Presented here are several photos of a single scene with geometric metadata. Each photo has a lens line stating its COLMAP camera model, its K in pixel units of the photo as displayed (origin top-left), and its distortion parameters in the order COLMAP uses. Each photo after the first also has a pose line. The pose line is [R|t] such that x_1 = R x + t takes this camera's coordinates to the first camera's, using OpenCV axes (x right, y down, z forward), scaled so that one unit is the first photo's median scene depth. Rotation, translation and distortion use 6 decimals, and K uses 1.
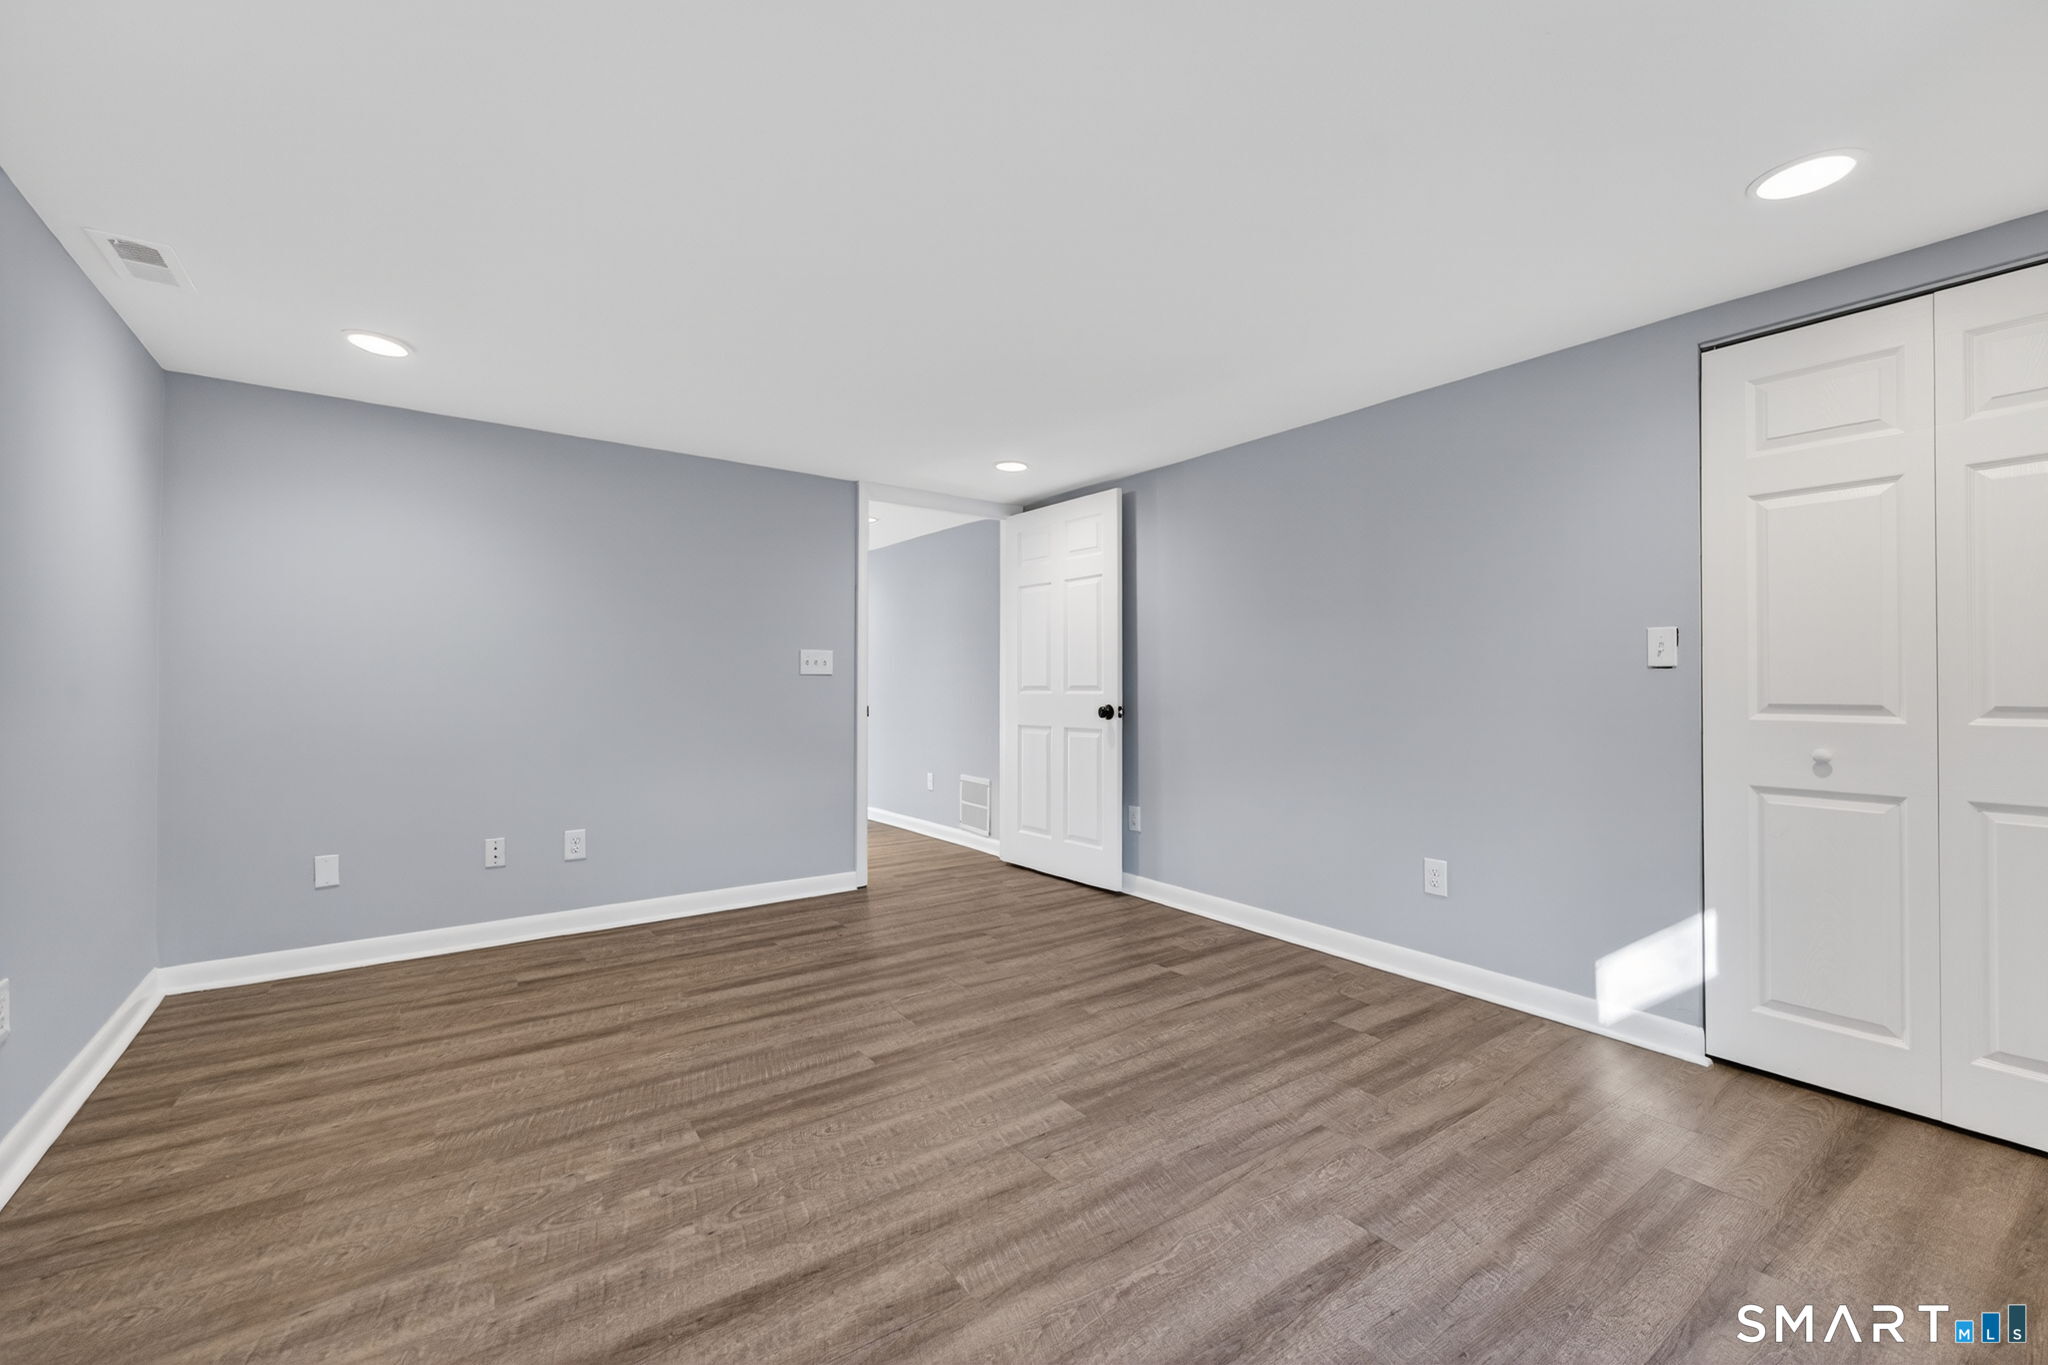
lens RADIAL K [[824.4, 0, 1004.9], [0, 824.4, 686.1], [0, 0, 1]] dist [0.000113, -0.000569]
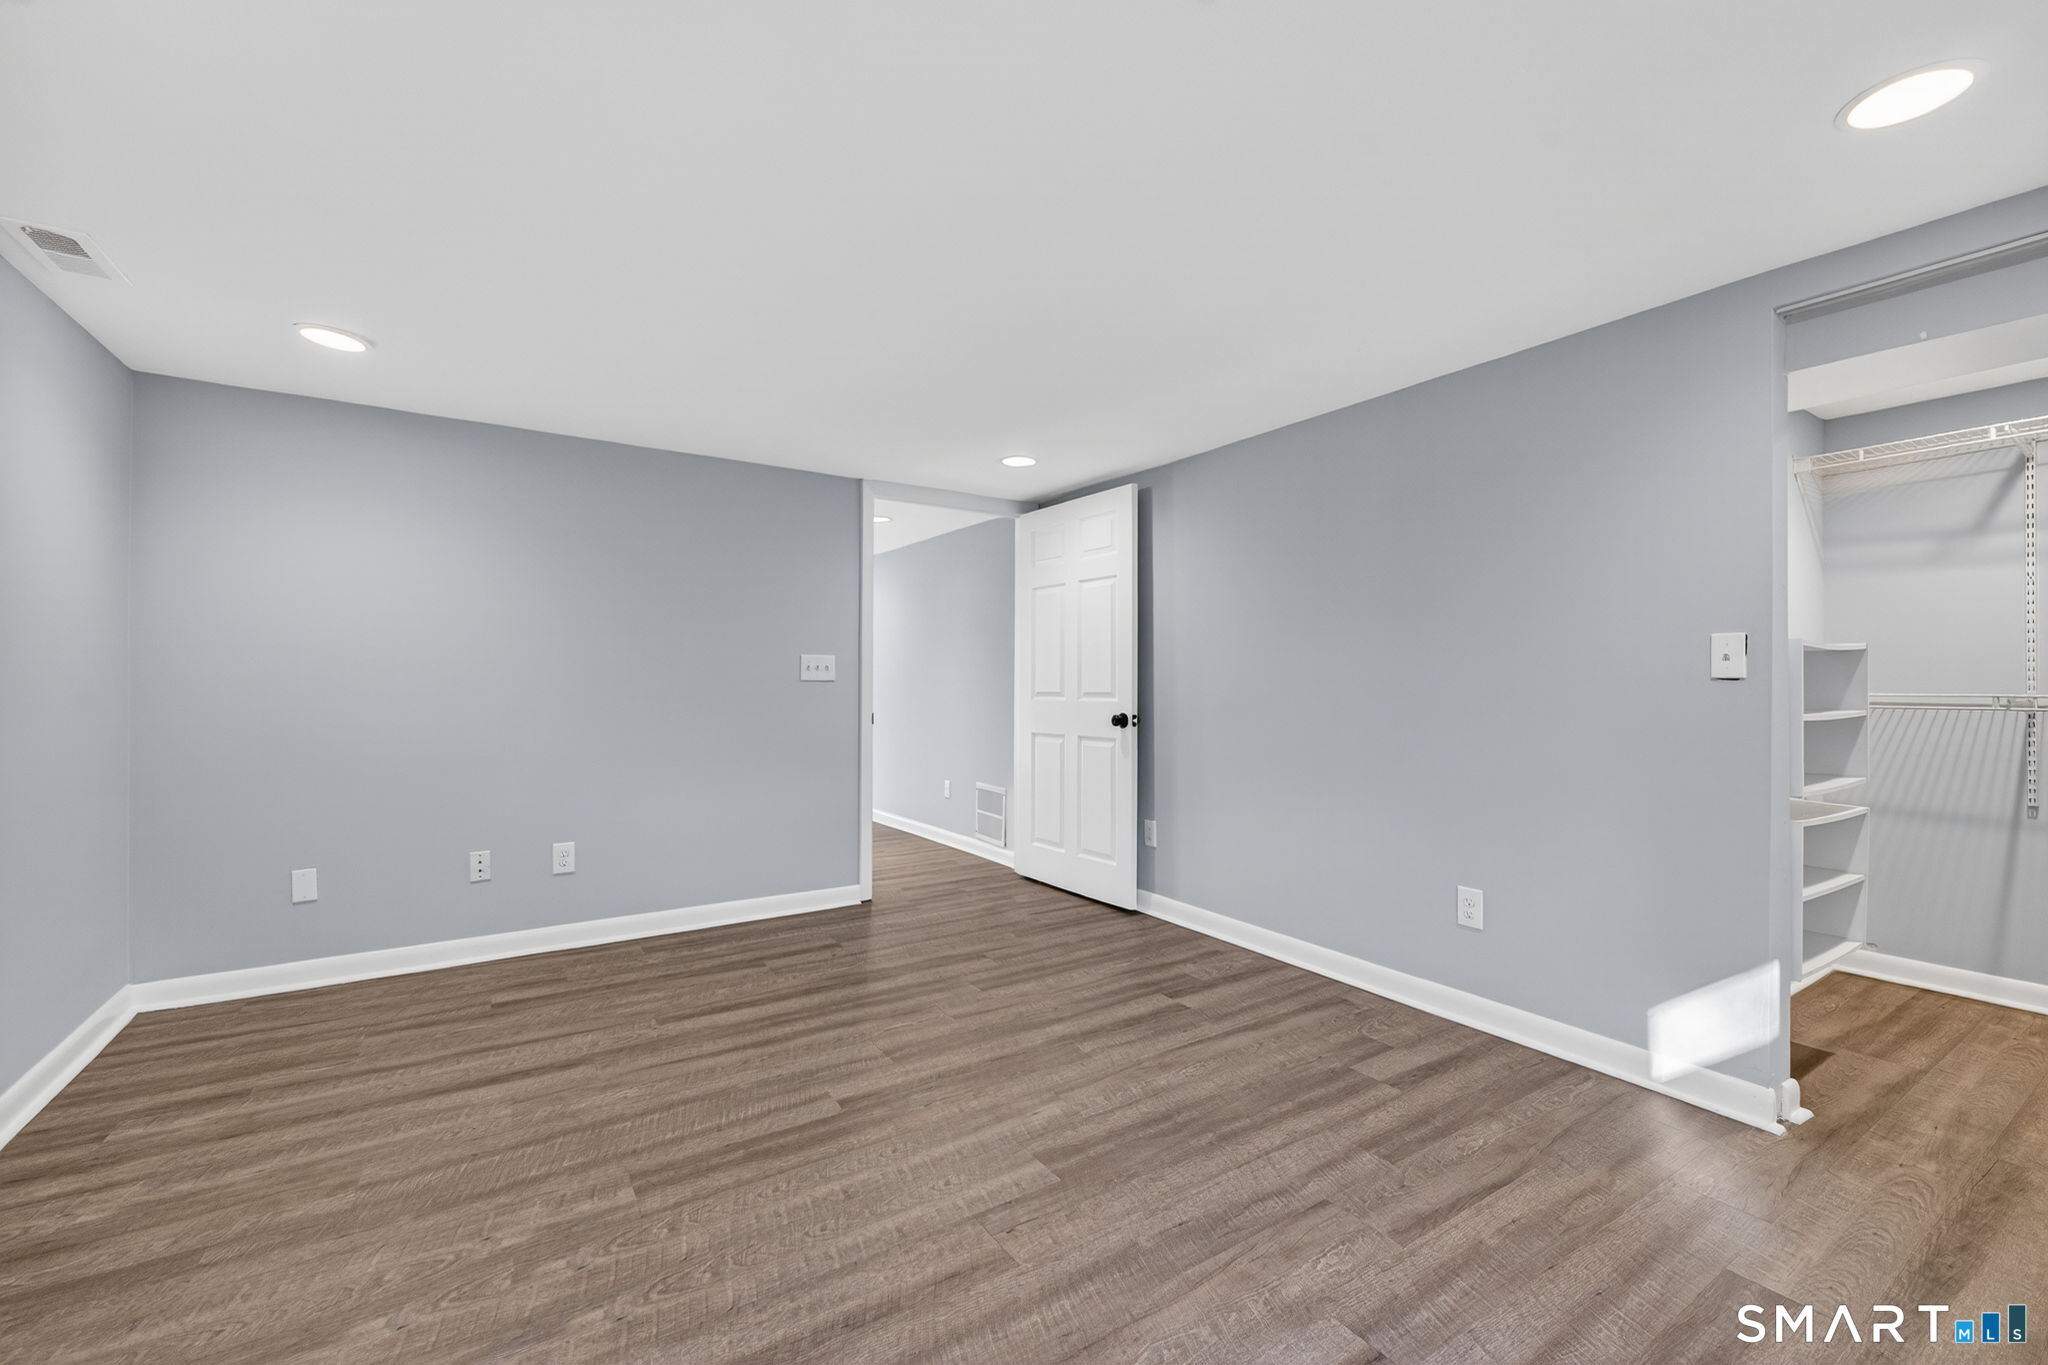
lens RADIAL K [[824.4, 0, 1011.0], [0, 824.4, 691.9], [0, 0, 1]] dist [0.000113, -0.000569]
pose [[0.998999, 0.000297, -0.044722, 0.077190], [0.000083, 0.999964, 0.008475, -0.017351], [0.044723, -0.008470, 0.998964, 0.095180]]
